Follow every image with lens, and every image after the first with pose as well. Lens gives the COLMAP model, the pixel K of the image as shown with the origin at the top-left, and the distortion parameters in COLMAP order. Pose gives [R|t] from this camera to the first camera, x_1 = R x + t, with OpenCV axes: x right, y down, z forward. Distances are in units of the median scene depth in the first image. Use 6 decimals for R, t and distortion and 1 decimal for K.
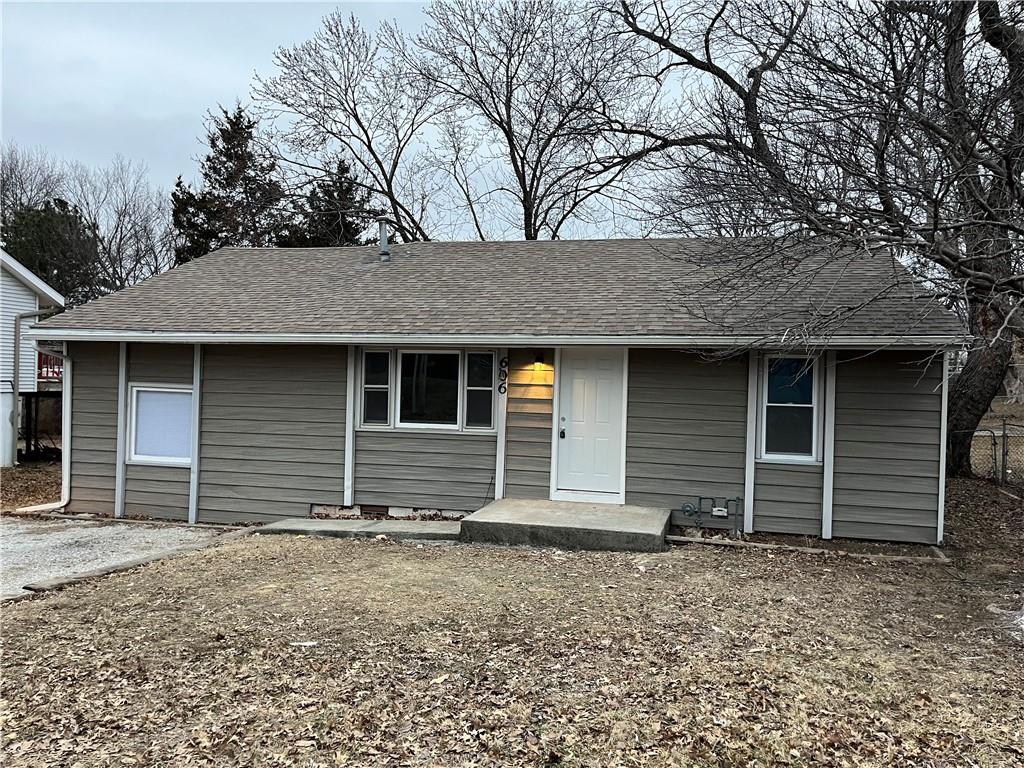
lens RADIAL K [[768.0, 0, 512.0], [0, 768.0, 384.0], [0, 0, 1]] dist [0.017081, -0.004236]
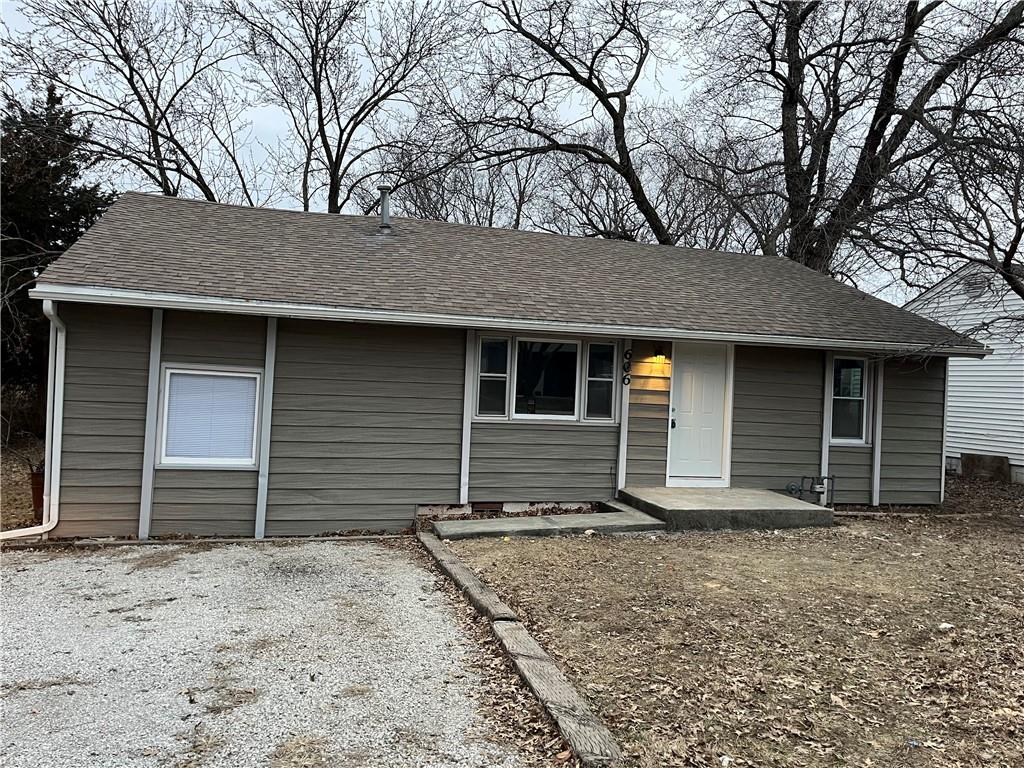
lens RADIAL K [[768.0, 0, 512.0], [0, 768.0, 384.0], [0, 0, 1]] dist [0.017081, -0.004236]
pose [[0.873912, 0.014982, 0.485854, -0.611182], [-0.021827, 0.999726, 0.008434, 0.005955], [-0.485594, -0.017976, 0.873999, 0.175304]]
